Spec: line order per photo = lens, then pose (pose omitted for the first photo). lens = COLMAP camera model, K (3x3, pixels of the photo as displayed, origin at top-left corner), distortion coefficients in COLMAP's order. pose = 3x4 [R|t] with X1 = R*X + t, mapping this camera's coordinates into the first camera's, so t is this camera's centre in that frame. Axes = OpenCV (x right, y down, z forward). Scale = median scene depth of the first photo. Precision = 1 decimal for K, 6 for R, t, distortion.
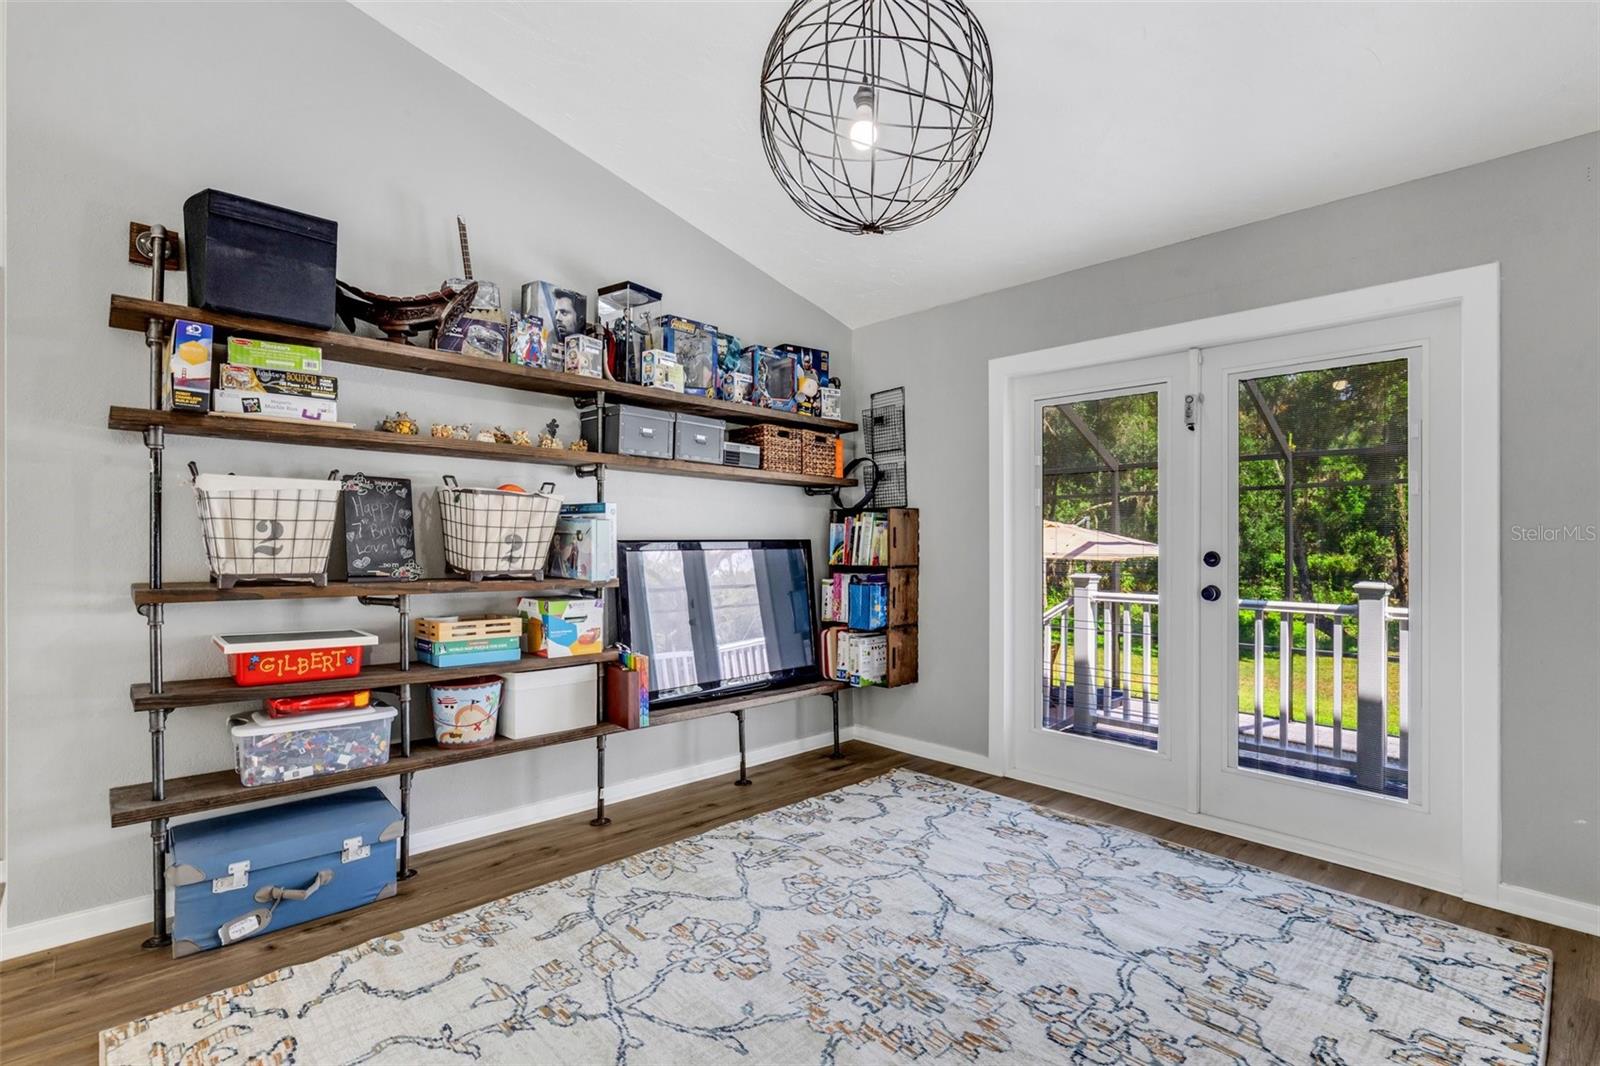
lens RADIAL K [[737.5, 0, 791.1], [0, 737.5, 537.6], [0, 0, 1]] dist [-0.001220, 0.000057]
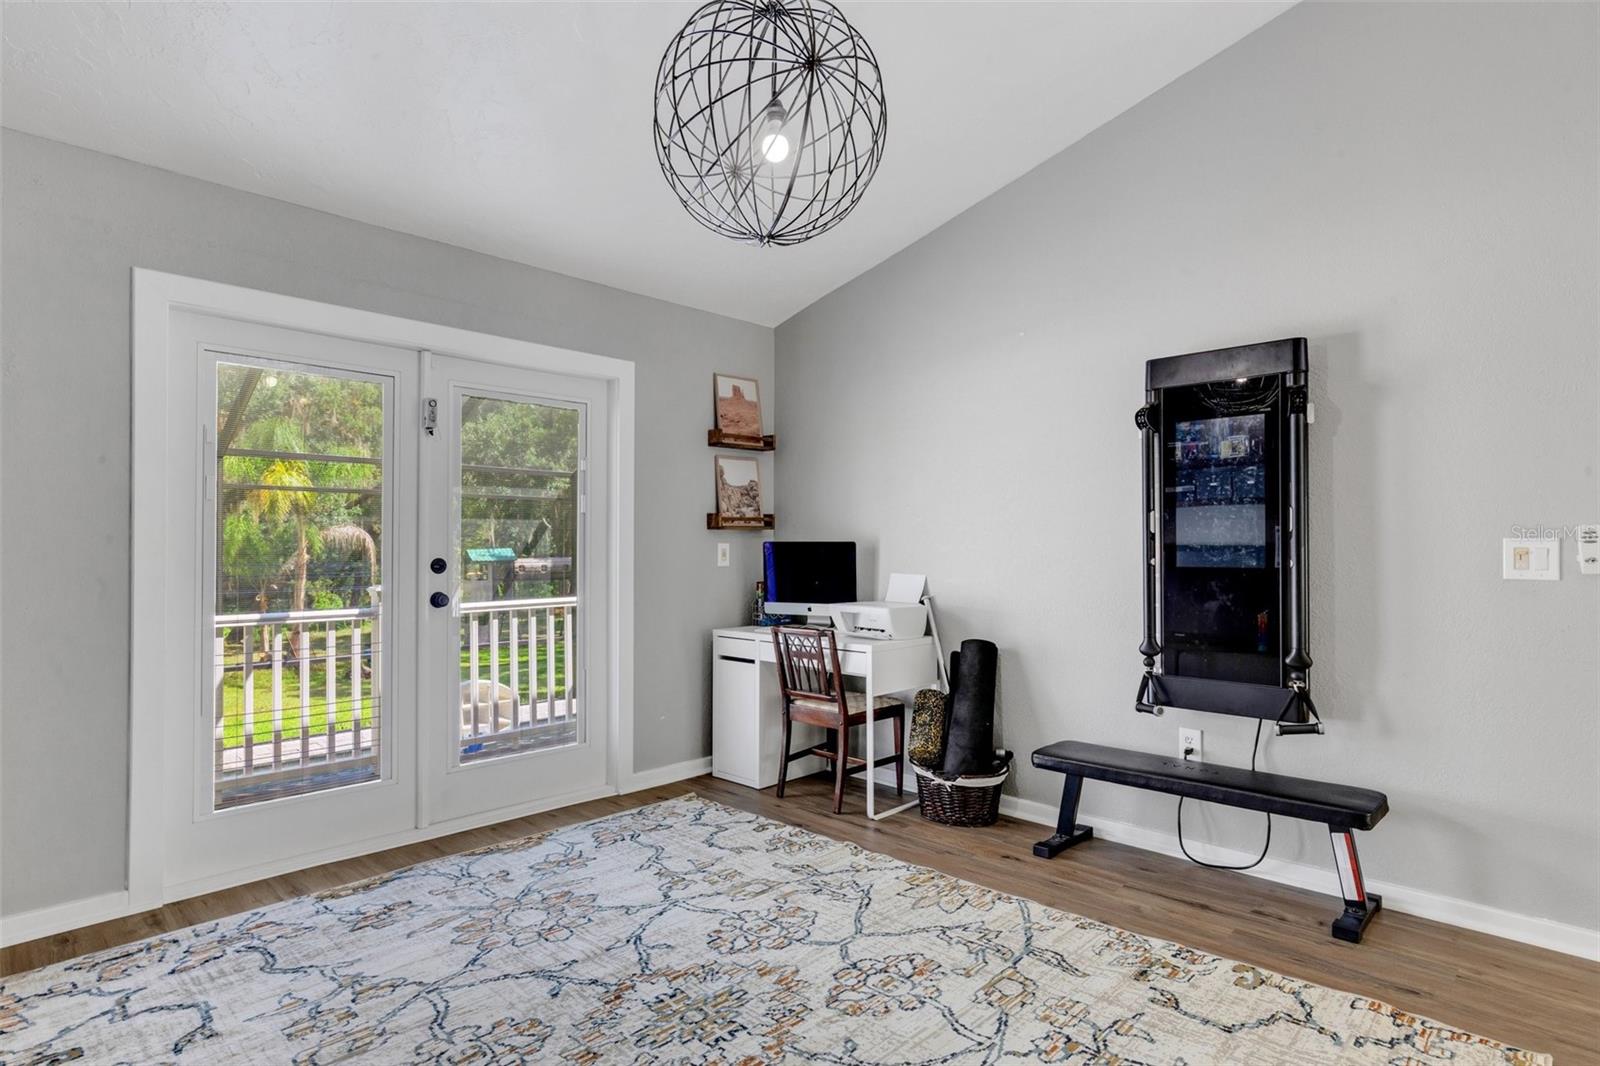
lens RADIAL K [[822.8, 0, 792.3], [0, 822.8, 537.3], [0, 0, 1]] dist [-0.002234, 0.000147]
pose [[-0.015516, 0.008136, 0.999847, -0.643927], [0.000696, 0.999967, -0.008126, -0.000059], [-0.999879, 0.000570, -0.015521, 0.623129]]
